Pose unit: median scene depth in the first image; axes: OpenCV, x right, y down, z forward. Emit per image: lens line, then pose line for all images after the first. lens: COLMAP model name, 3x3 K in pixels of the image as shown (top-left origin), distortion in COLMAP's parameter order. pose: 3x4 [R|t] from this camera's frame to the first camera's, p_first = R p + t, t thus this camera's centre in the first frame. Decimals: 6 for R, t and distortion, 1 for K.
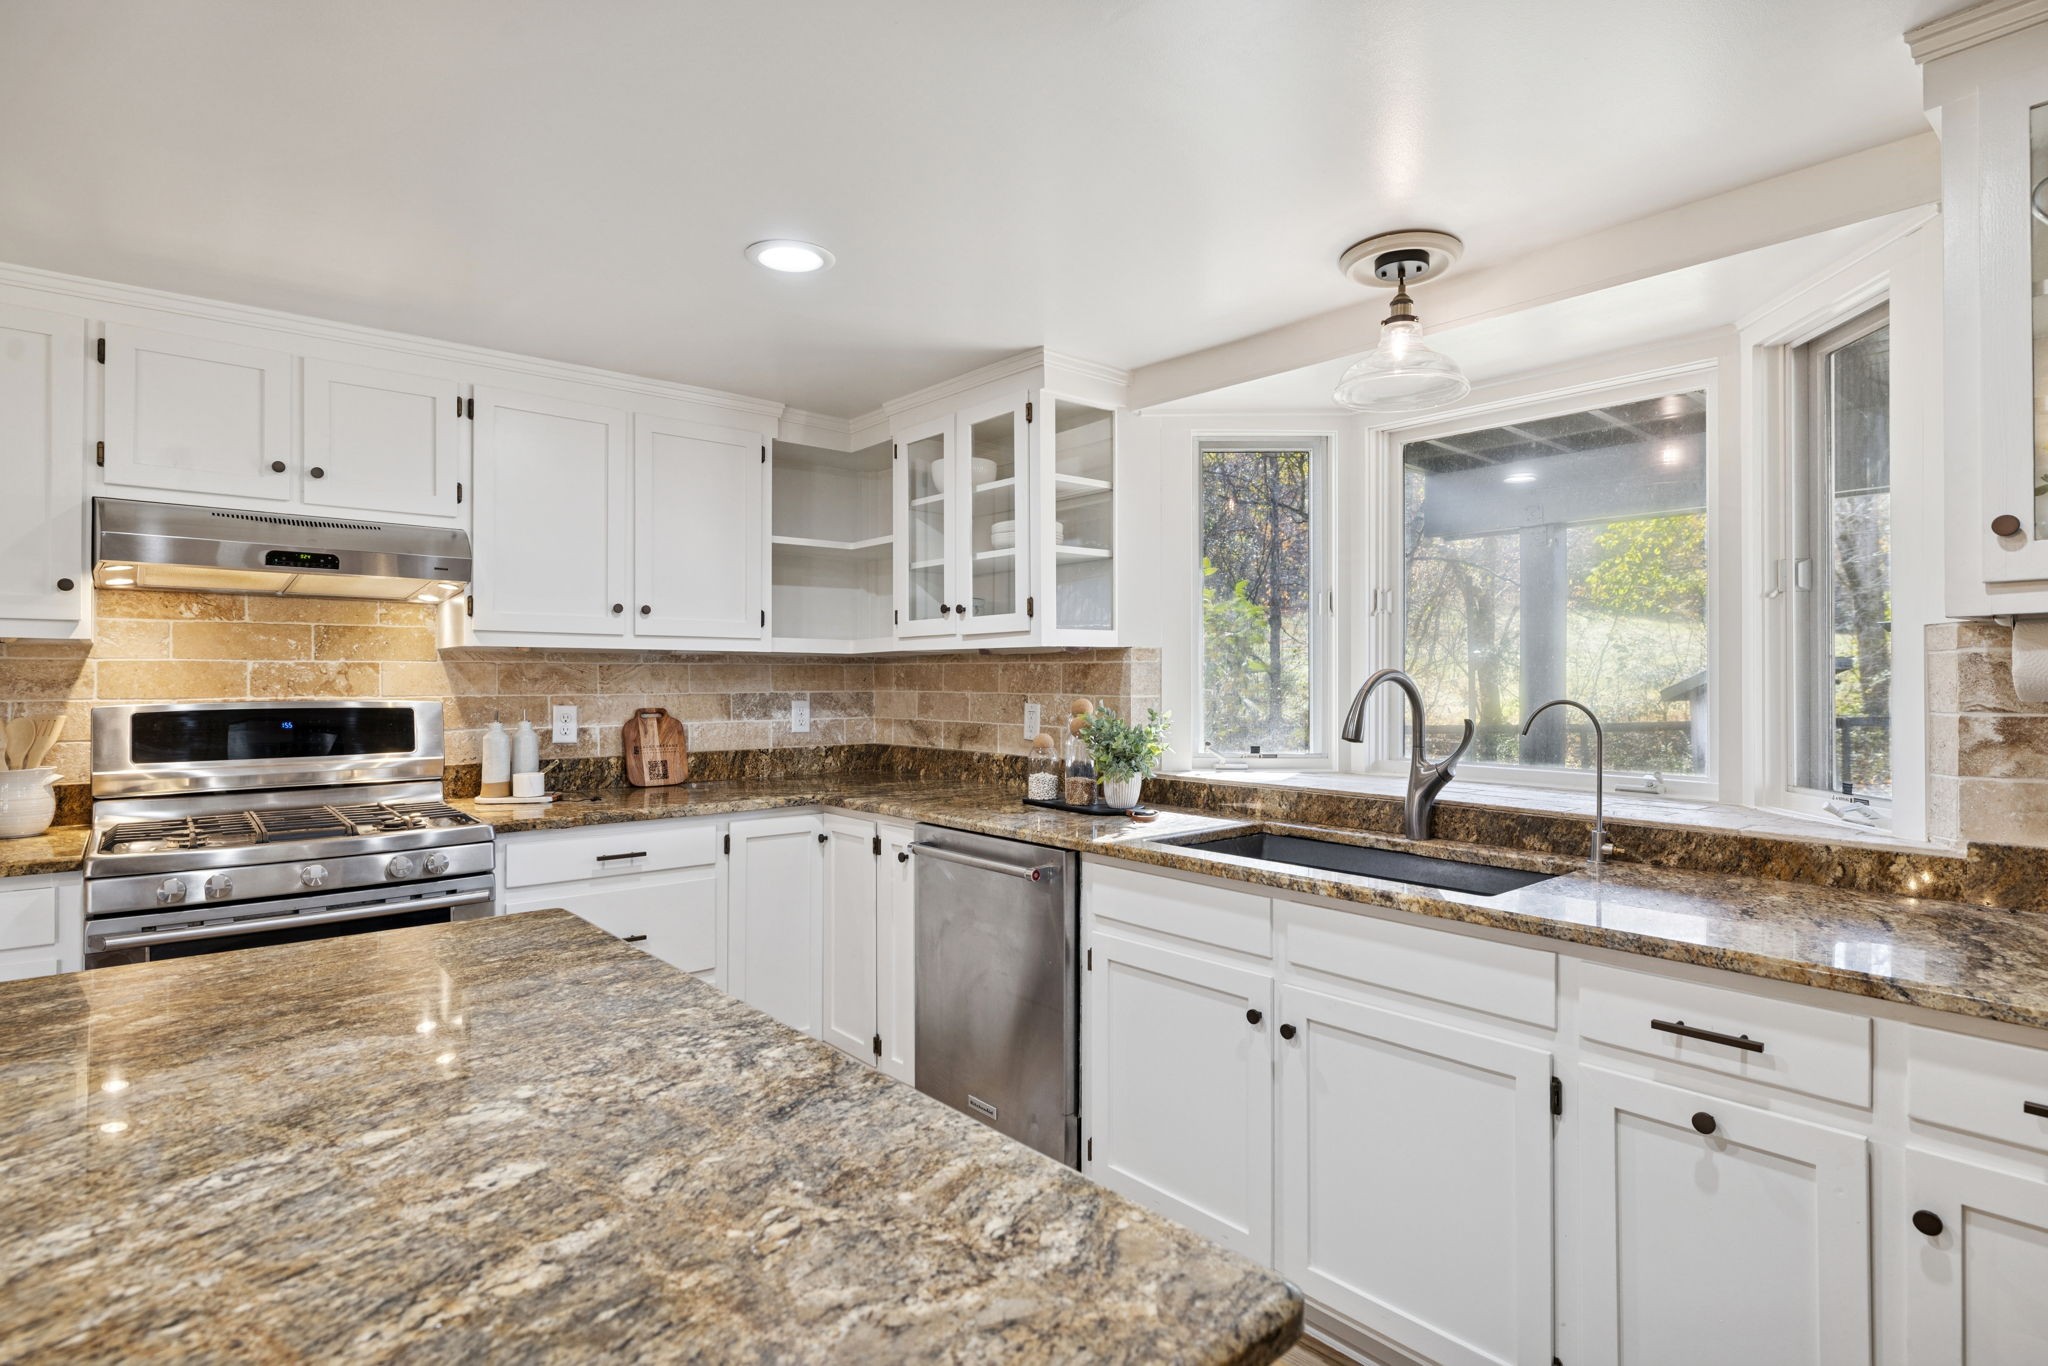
lens RADIAL K [[1034.1, 0, 1021.4], [0, 1034.1, 680.4], [0, 0, 1]] dist [-0.001125, -0.000130]
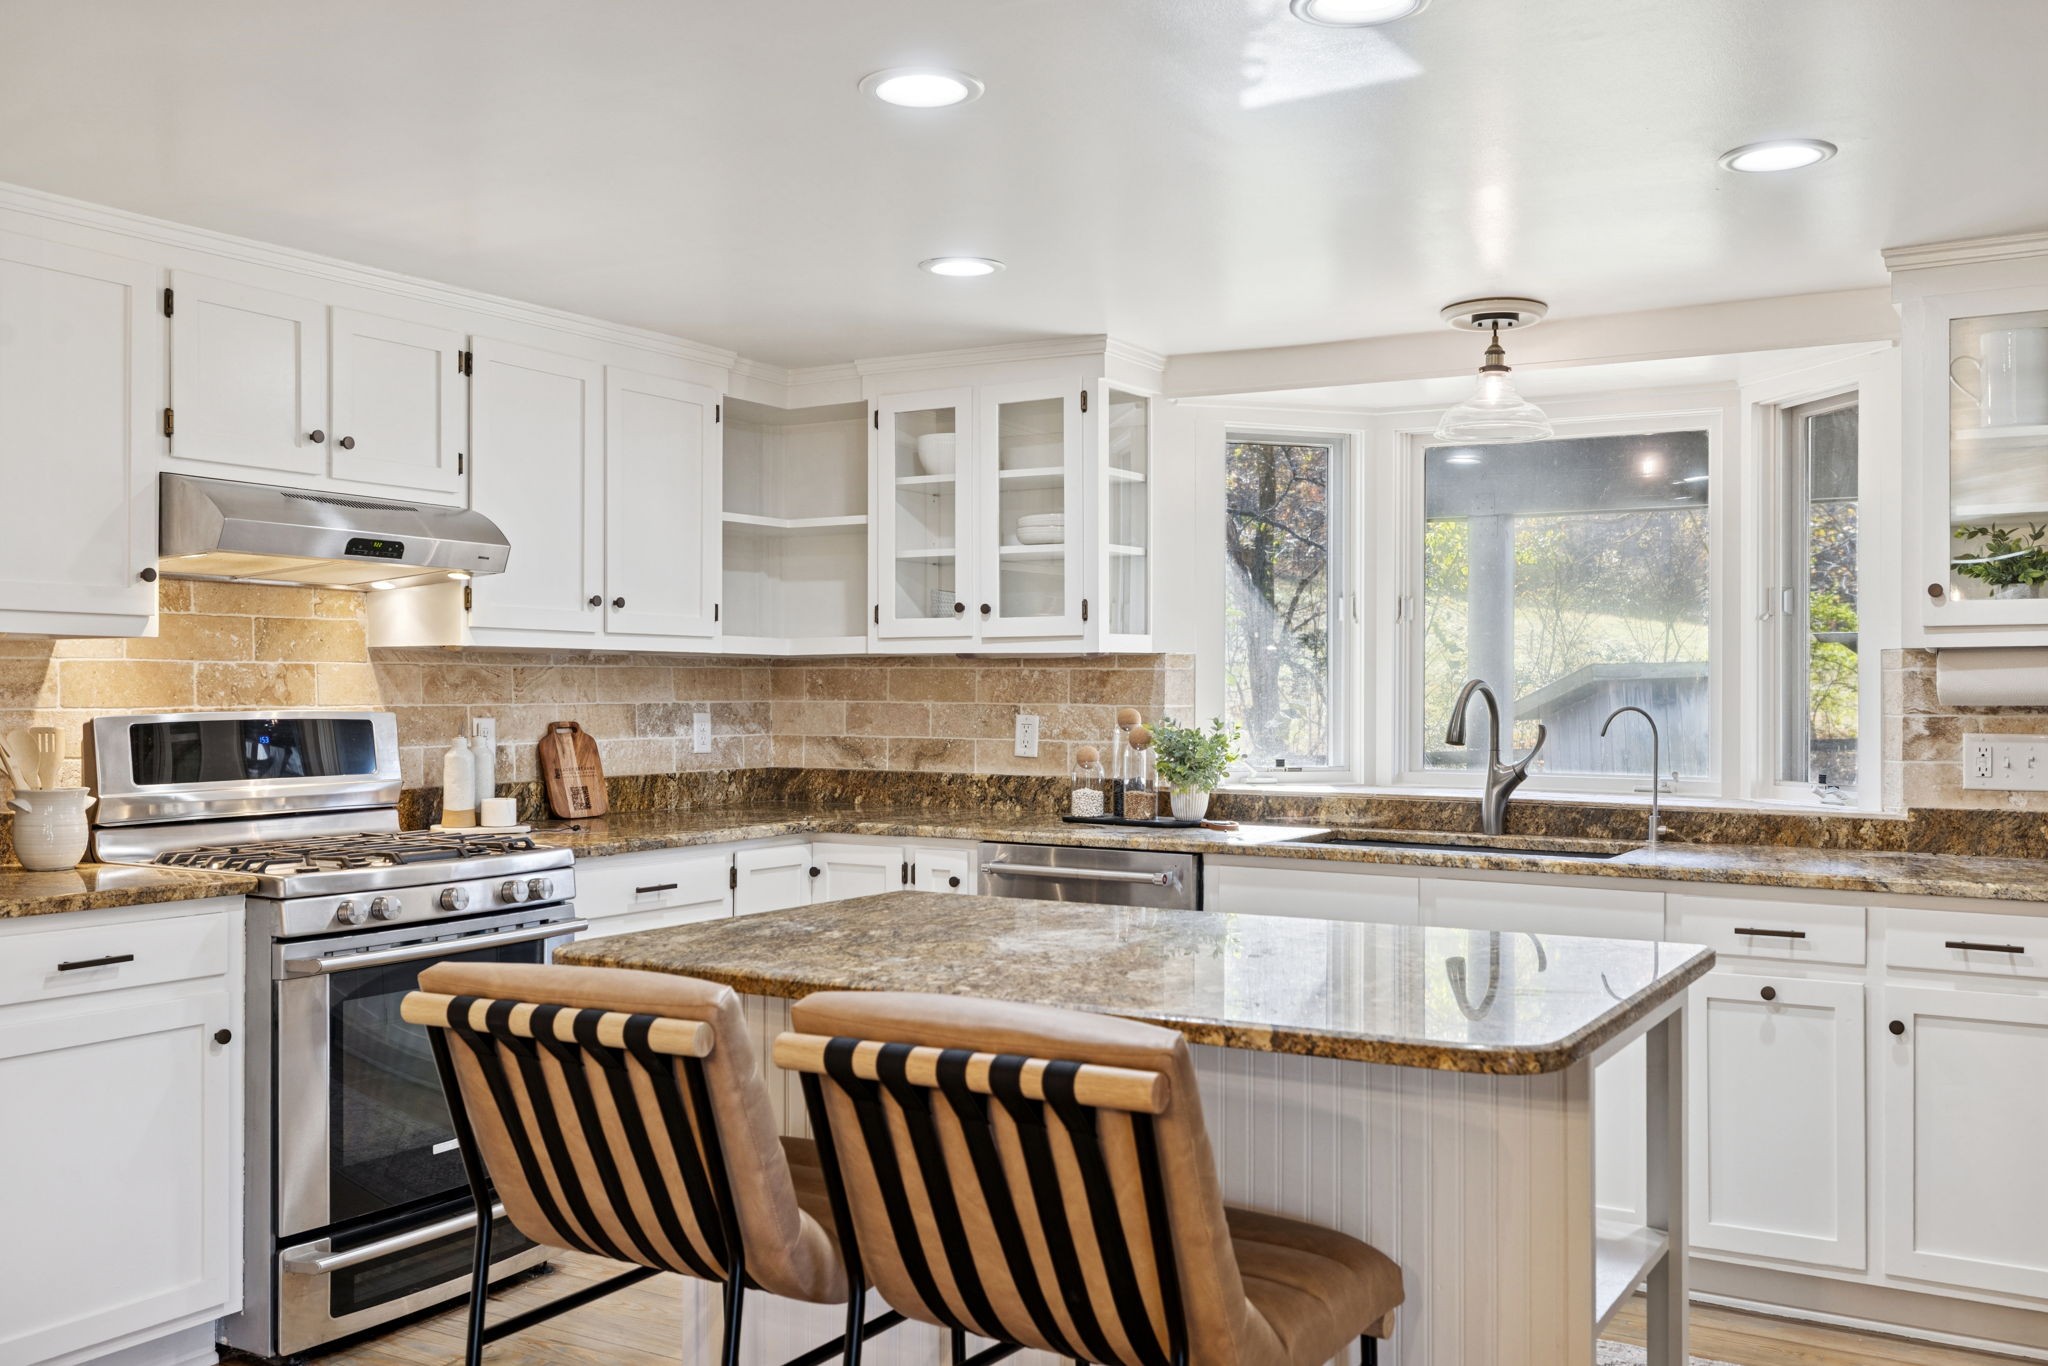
lens RADIAL K [[1821.0, 0, 1019.7], [0, 1821.0, 697.5], [0, 0, 1]] dist [0.001269, 0.006331]
pose [[0.949847, 0.001818, 0.312710, -0.544817], [-0.003361, 0.999985, 0.004397, 0.000922], [-0.312698, -0.005227, 0.949838, -0.527245]]
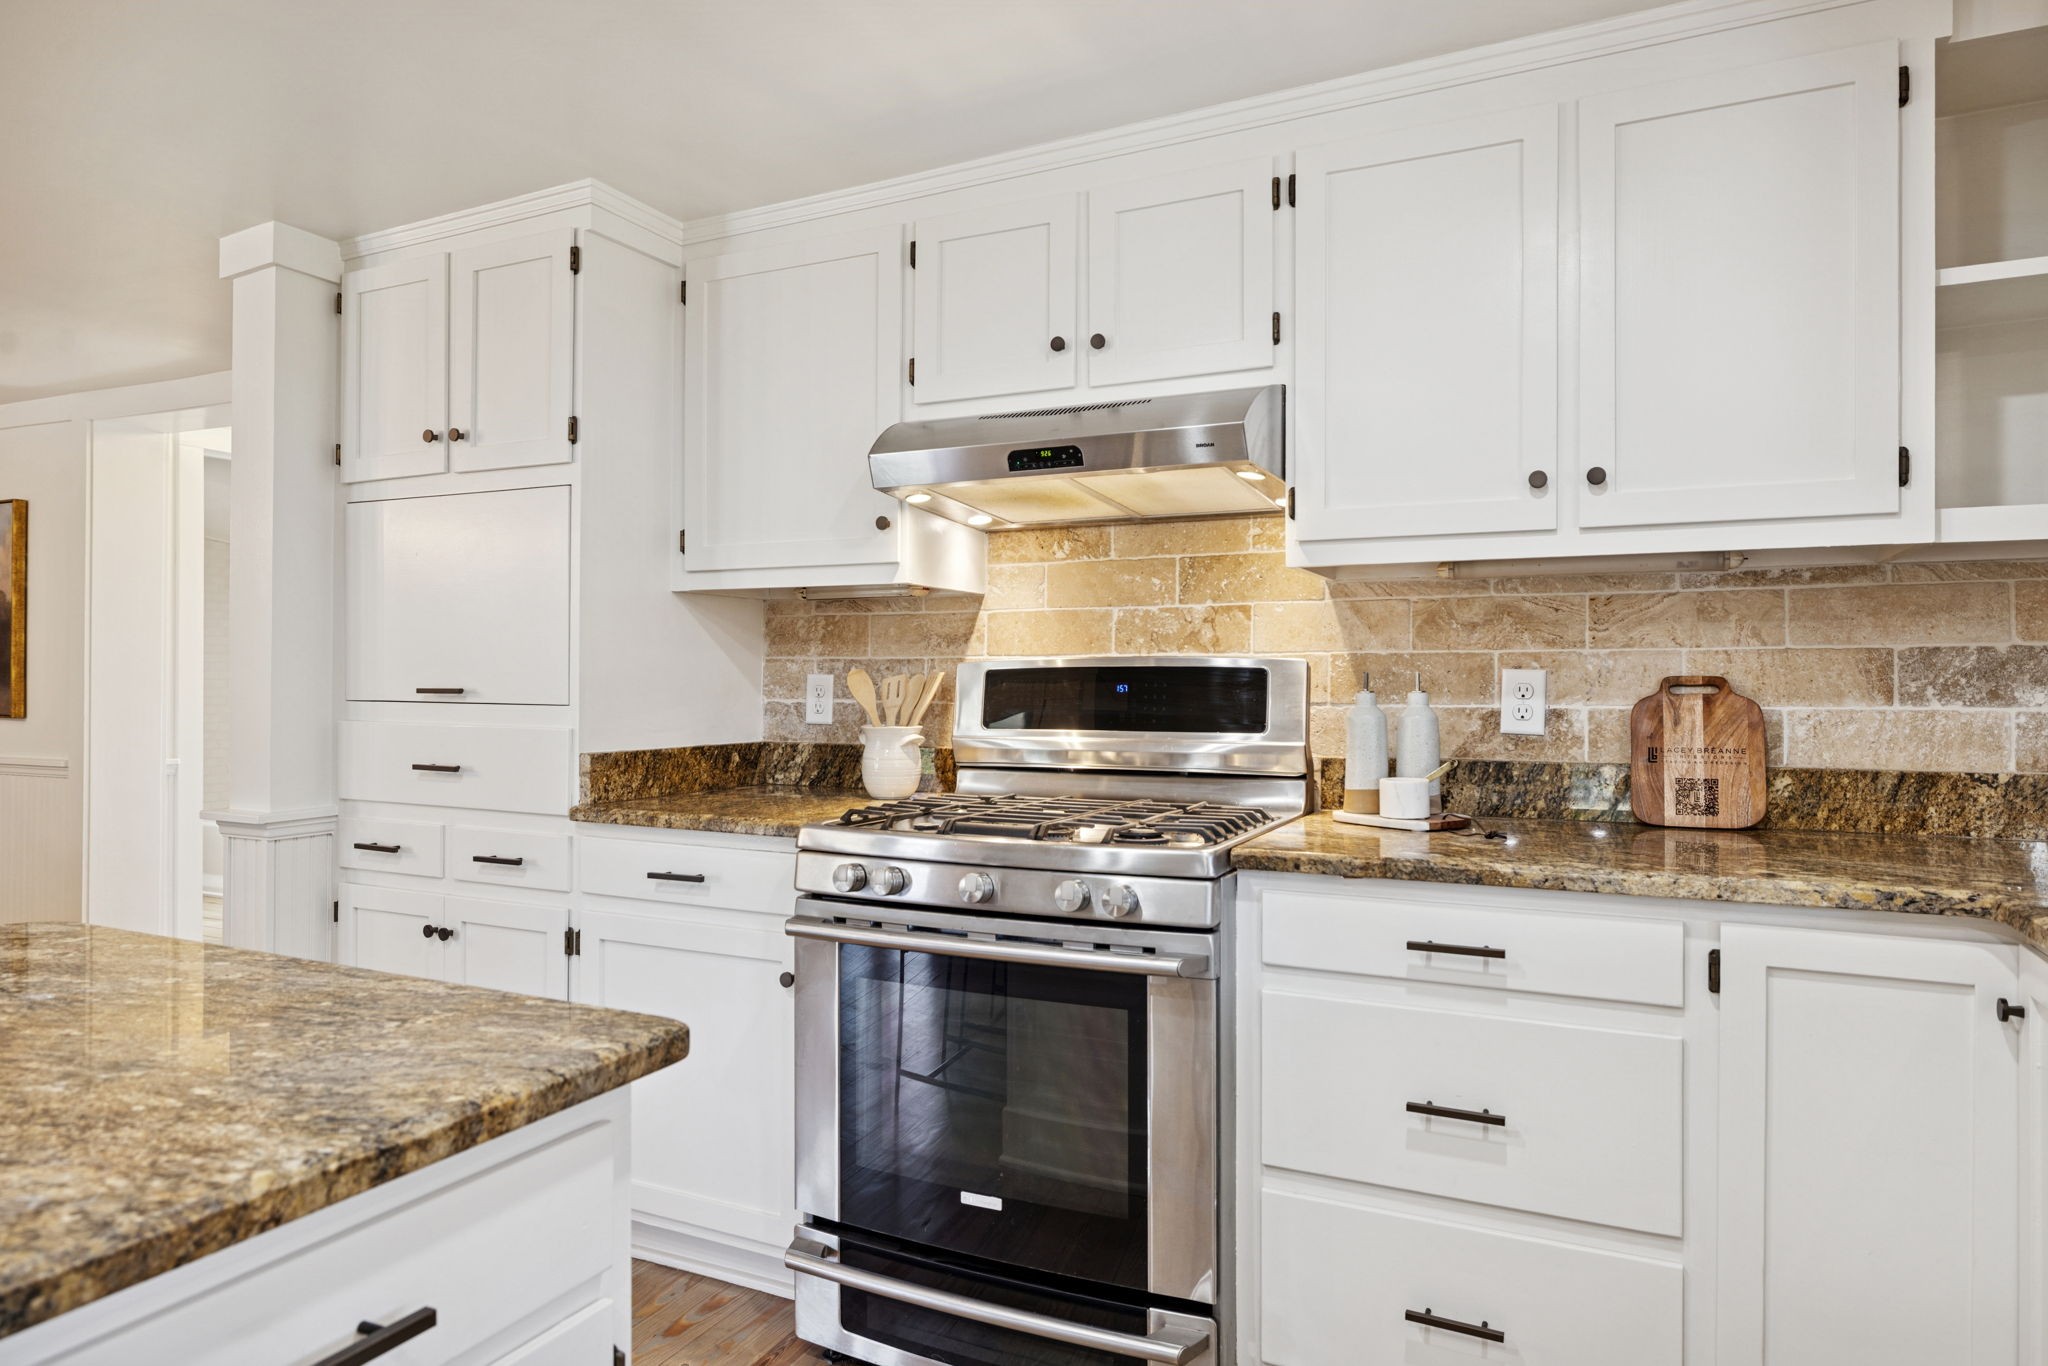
lens RADIAL K [[1236.7, 0, 1020.7], [0, 1236.7, 675.8], [0, 0, 1]] dist [-0.002696, 0.000743]
pose [[0.393335, -0.002667, -0.919391, 0.089343], [-0.000750, 0.999995, -0.003222, 0.033978], [0.919395, 0.001957, 0.393331, 0.527650]]
